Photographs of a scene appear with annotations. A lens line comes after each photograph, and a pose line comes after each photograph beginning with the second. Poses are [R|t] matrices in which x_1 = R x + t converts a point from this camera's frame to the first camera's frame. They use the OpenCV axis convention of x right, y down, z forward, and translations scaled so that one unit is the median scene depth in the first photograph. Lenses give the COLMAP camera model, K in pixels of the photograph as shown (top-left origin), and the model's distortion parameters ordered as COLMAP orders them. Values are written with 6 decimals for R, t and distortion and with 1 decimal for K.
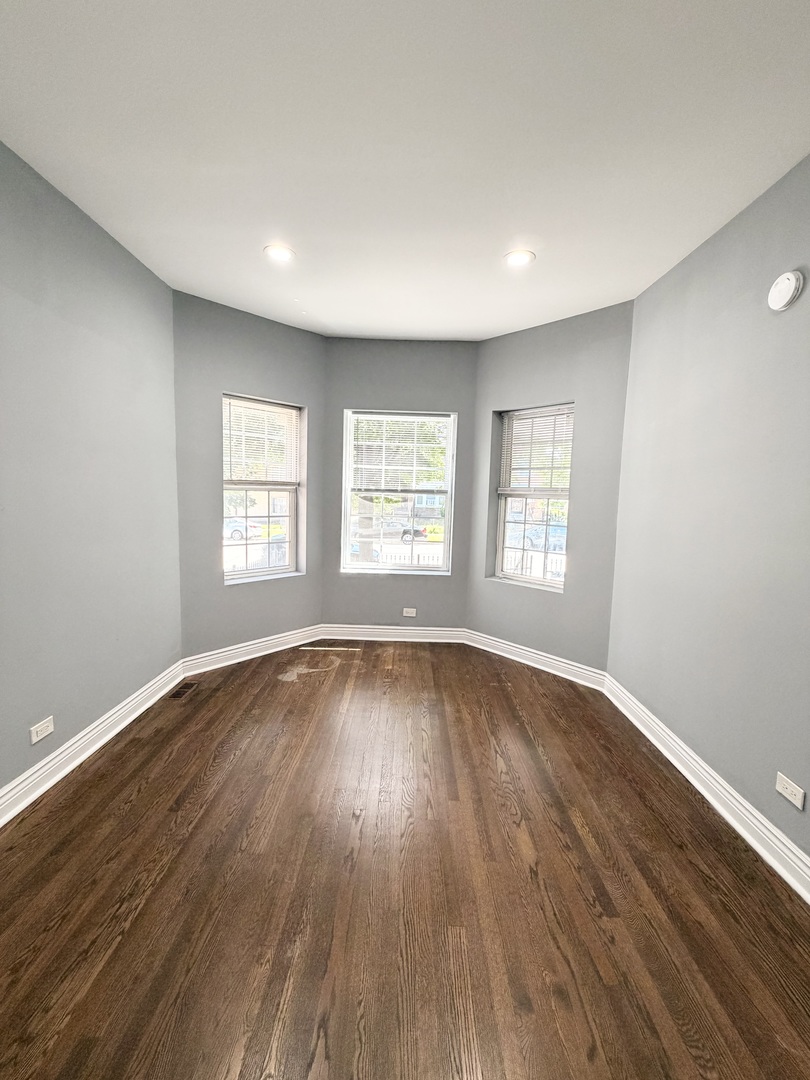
lens RADIAL K [[432.7, 0, 404.6], [0, 432.7, 538.1], [0, 0, 1]] dist [-0.000439, 0.000120]
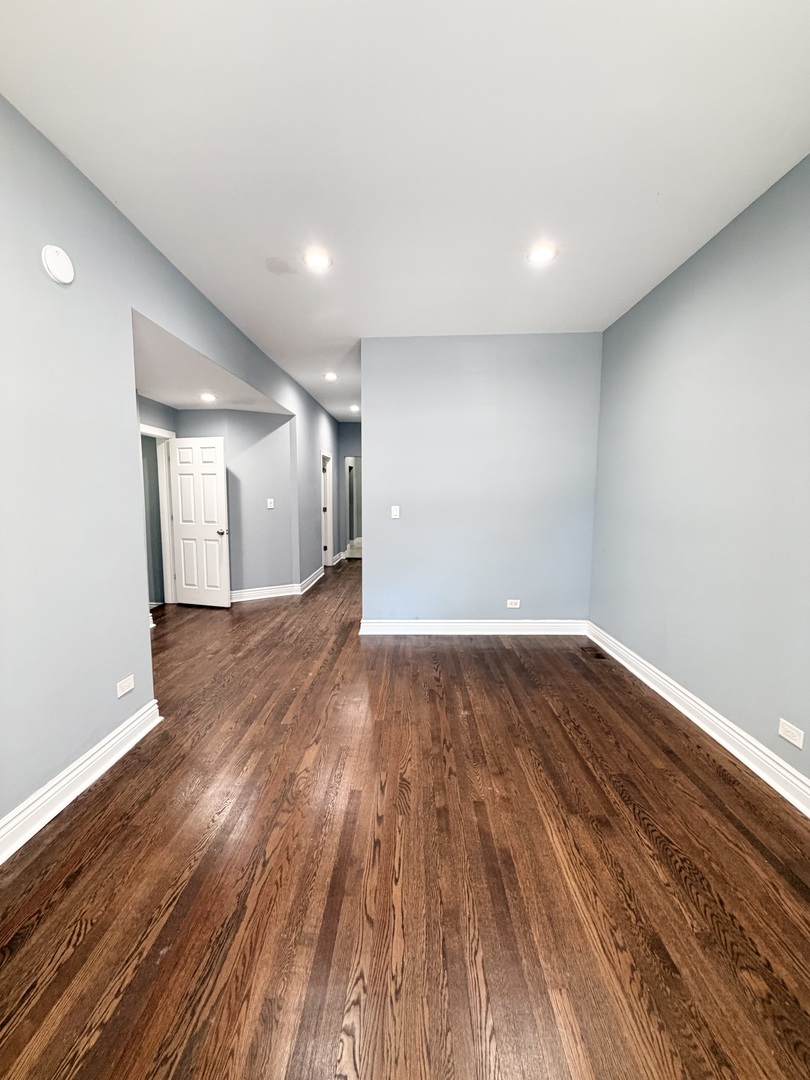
lens RADIAL K [[432.7, 0, 404.3], [0, 432.7, 539.9], [0, 0, 1]] dist [-0.000439, 0.000120]
pose [[-0.999437, -0.032340, 0.008913, 0.016969], [-0.029748, 0.977236, 0.210061, -0.145228], [-0.015504, 0.209678, -0.977648, 1.841420]]
